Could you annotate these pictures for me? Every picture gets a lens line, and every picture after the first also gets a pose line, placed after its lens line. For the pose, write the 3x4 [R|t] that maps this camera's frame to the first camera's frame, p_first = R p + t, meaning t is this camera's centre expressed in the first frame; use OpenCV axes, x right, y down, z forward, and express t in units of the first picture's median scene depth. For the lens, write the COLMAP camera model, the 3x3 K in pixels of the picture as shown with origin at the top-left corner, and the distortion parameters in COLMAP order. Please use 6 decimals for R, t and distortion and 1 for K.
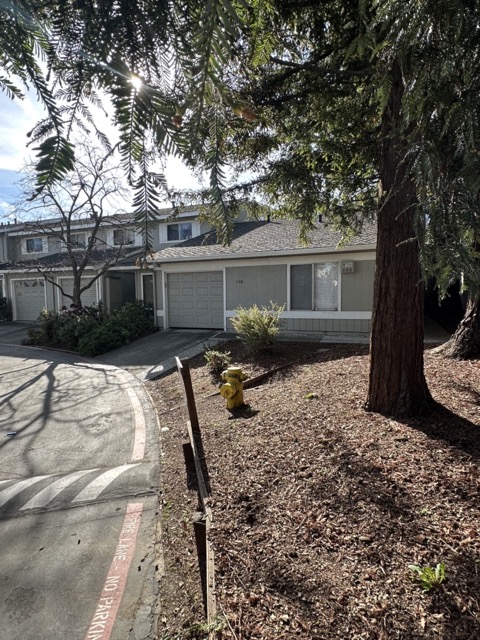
lens RADIAL K [[360.4, 0, 240.0], [0, 360.4, 320.0], [0, 0, 1]] dist [-0.000787, -0.000030]
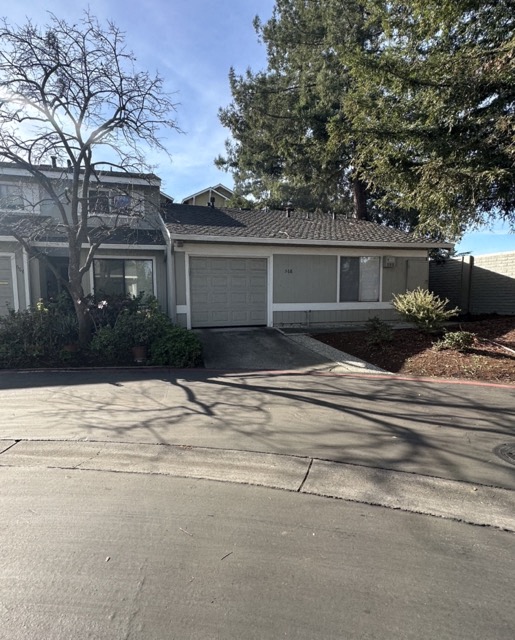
lens RADIAL K [[387.3, 0, 258.5], [0, 387.3, 338.0], [0, 0, 1]] dist [-0.000155, -0.000464]
pose [[0.750482, -0.063312, 0.657852, -1.940634], [0.050568, 0.997984, 0.038359, 0.054094], [-0.658954, 0.004479, 0.752170, 0.883770]]
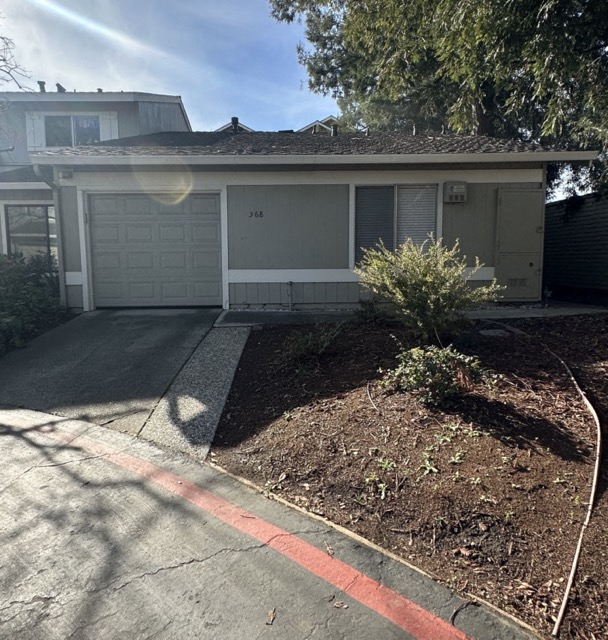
lens RADIAL K [[450.6, 0, 304.3], [0, 450.6, 312.6], [0, 0, 1]] dist [0.001195, 0.000645]
pose [[0.906243, -0.039770, 0.420882, -0.606474], [0.029856, 0.999100, 0.030121, 0.052784], [-0.421701, -0.014731, 0.906615, 1.022039]]
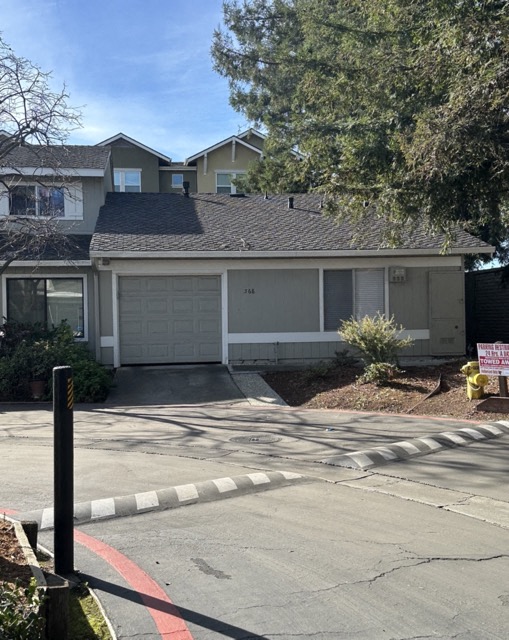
lens RADIAL K [[841.1, 0, 268.6], [0, 841.1, 320.9], [0, 0, 1]] dist [0.183822, -0.057810]
pose [[0.846768, 0.000430, 0.531962, -2.271338], [0.048112, 0.995839, -0.077389, 0.210526], [-0.529782, 0.091124, 0.843225, -1.018958]]
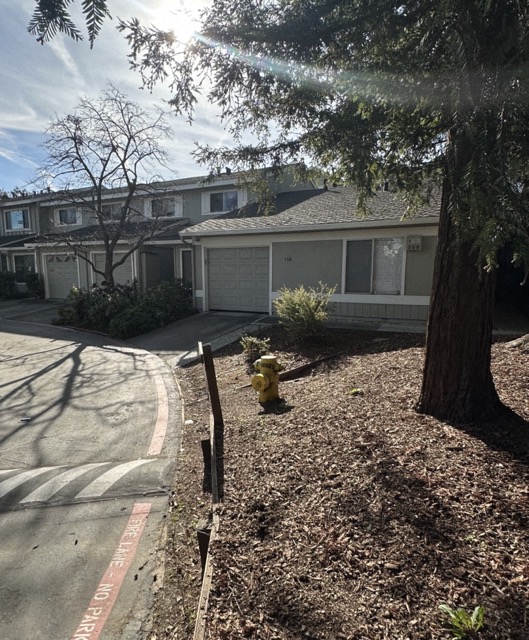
lens RADIAL K [[399.4, 0, 263.5], [0, 399.4, 331.3], [0, 0, 1]] dist [-0.002547, 0.000204]
pose [[0.996715, 0.027726, -0.076099, 0.051311], [-0.022382, 0.997282, 0.070198, 0.004706], [0.077838, -0.068264, 0.994626, 0.048354]]
